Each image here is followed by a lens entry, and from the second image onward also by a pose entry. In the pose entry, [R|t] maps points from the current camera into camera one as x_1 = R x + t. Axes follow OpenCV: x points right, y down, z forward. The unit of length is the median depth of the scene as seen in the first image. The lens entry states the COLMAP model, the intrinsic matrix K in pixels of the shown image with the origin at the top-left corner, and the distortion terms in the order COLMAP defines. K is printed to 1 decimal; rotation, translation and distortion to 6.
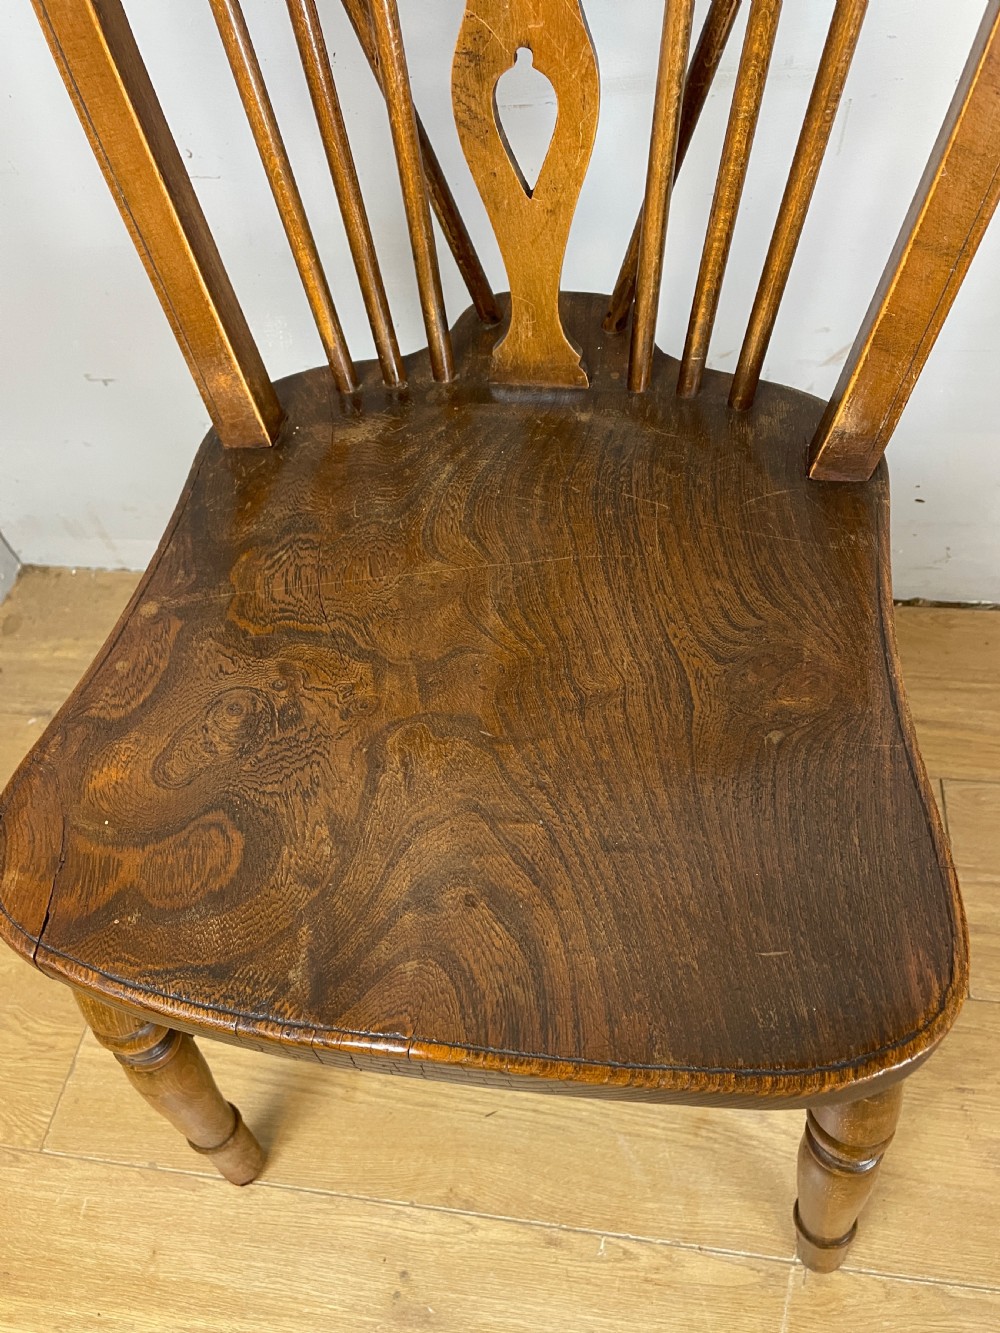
lens RADIAL K [[1014.9, 0, 501.2], [0, 1014.9, 668.9], [0, 0, 1]] dist [0.087914, -0.115505]
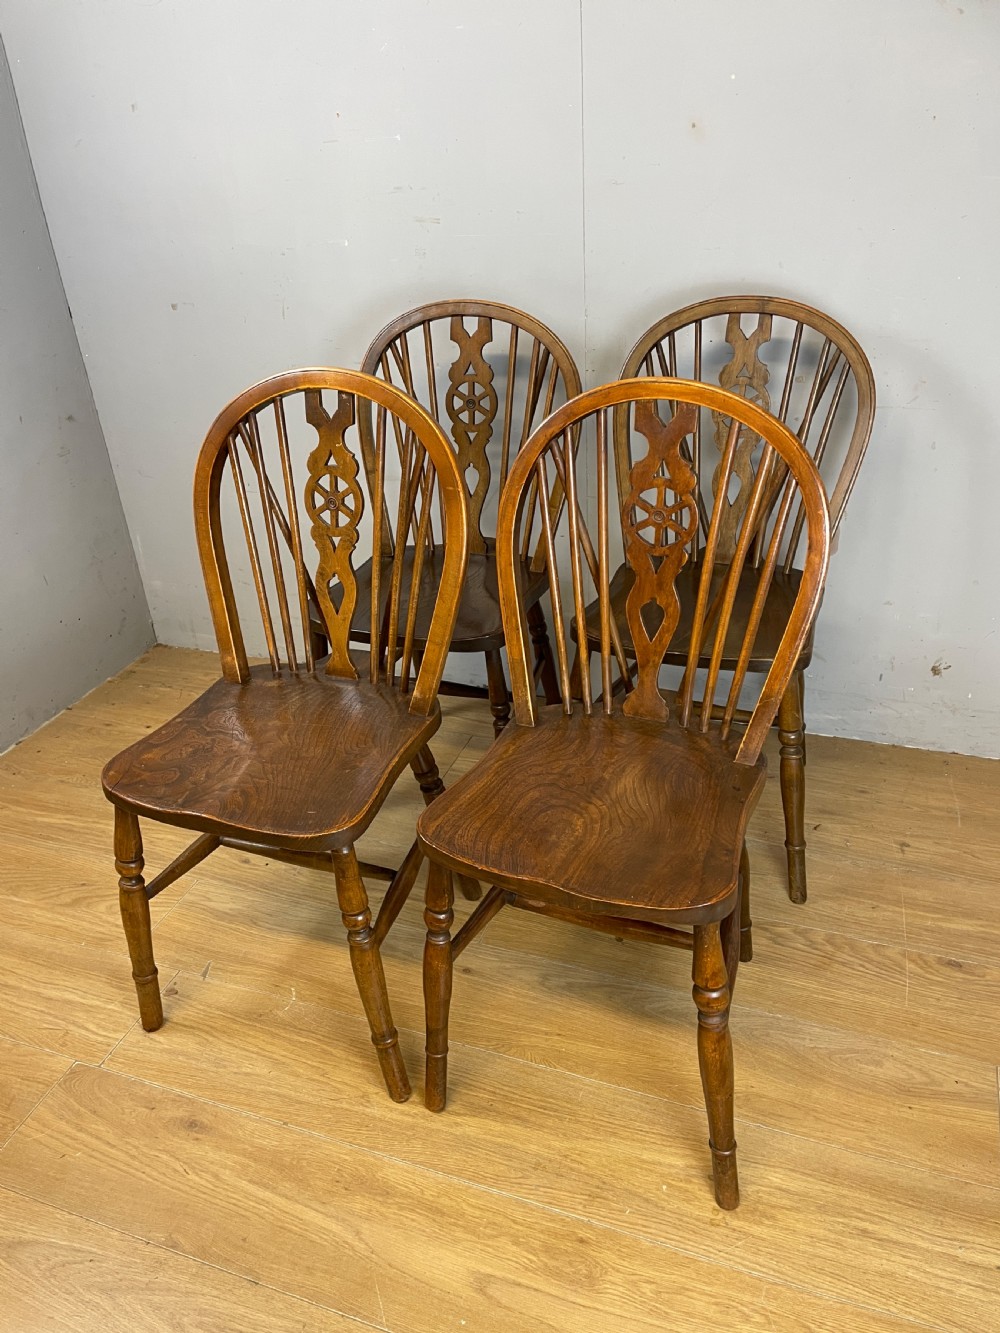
lens RADIAL K [[1014.9, 0, 489.8], [0, 1014.9, 678.6], [0, 0, 1]] dist [0.087914, -0.115505]
pose [[0.976508, 0.140392, -0.163467, 1.421718], [-0.193542, 0.904944, -0.378968, 1.517975], [0.094725, 0.401704, 0.910858, -2.167712]]
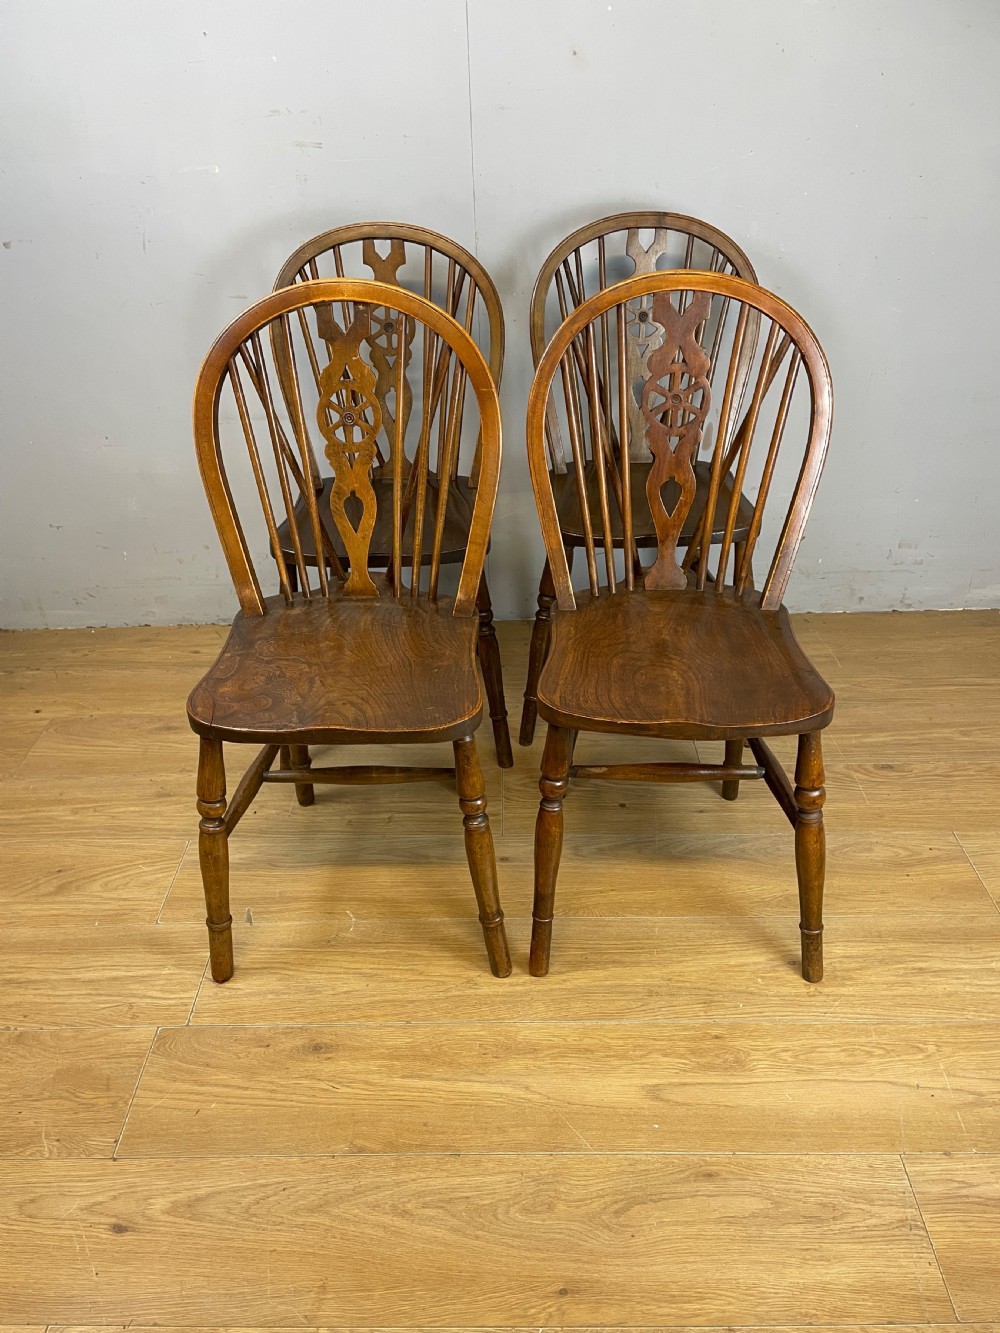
lens RADIAL K [[1014.9, 0, 493.0], [0, 1014.9, 681.2], [0, 0, 1]] dist [0.087914, -0.115505]
pose [[0.988384, -0.011277, 0.151561, 0.473471], [0.067717, 0.925459, -0.372747, 1.837446], [-0.136060, 0.378680, 0.915472, -2.209595]]
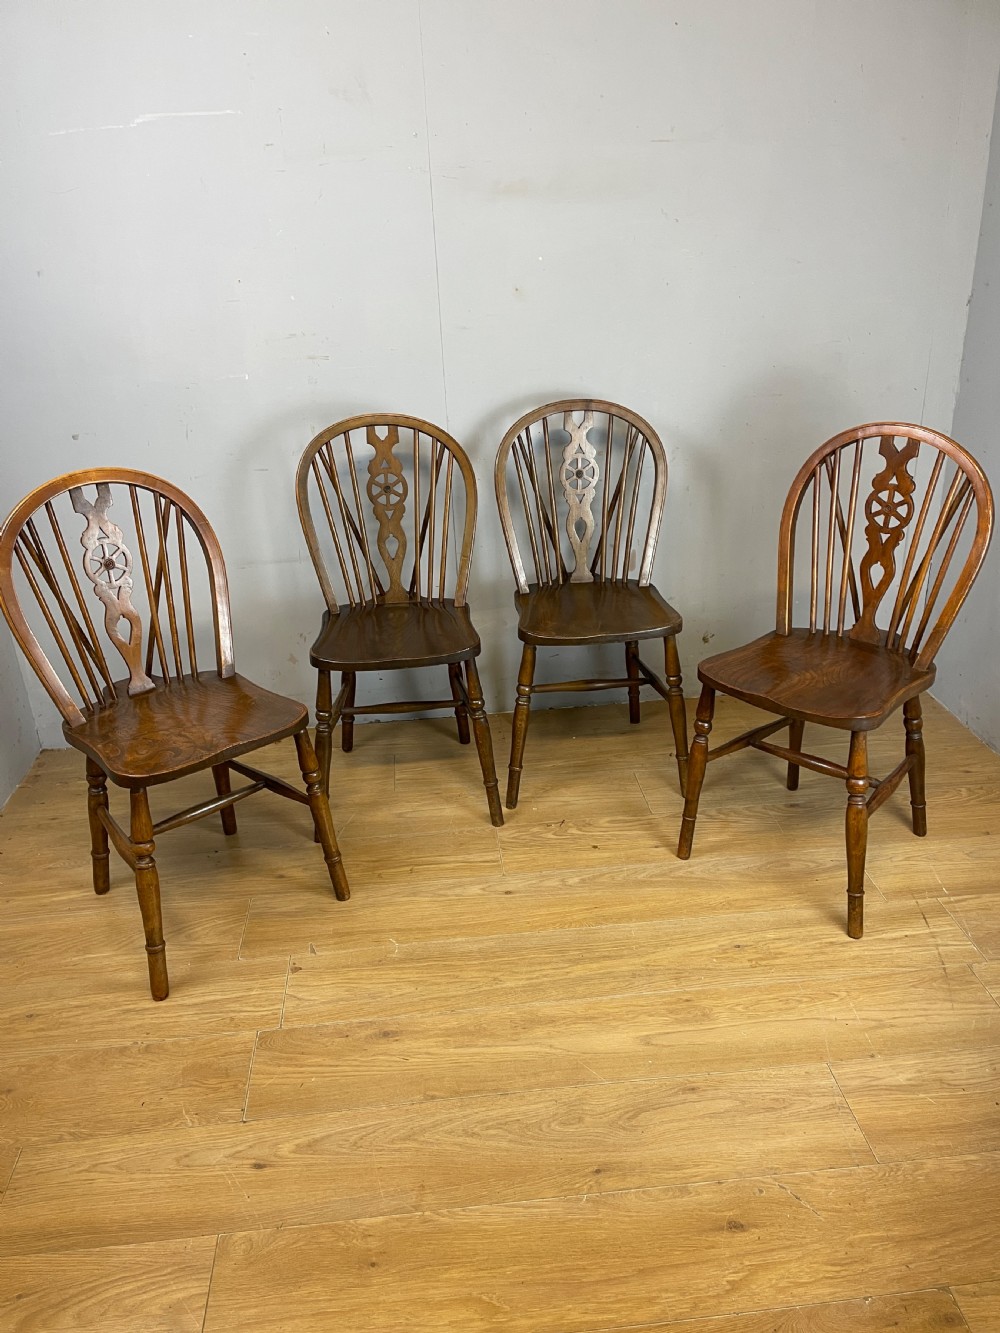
lens RADIAL K [[1023.6, 0, 492.3], [0, 1023.6, 673.5], [0, 0, 1]] dist [0.061877, -0.049345]
pose [[0.971295, -0.044966, 0.233588, 0.016874], [0.155625, 0.862784, -0.481025, 2.361723], [-0.179906, 0.503569, 0.845016, -2.937583]]
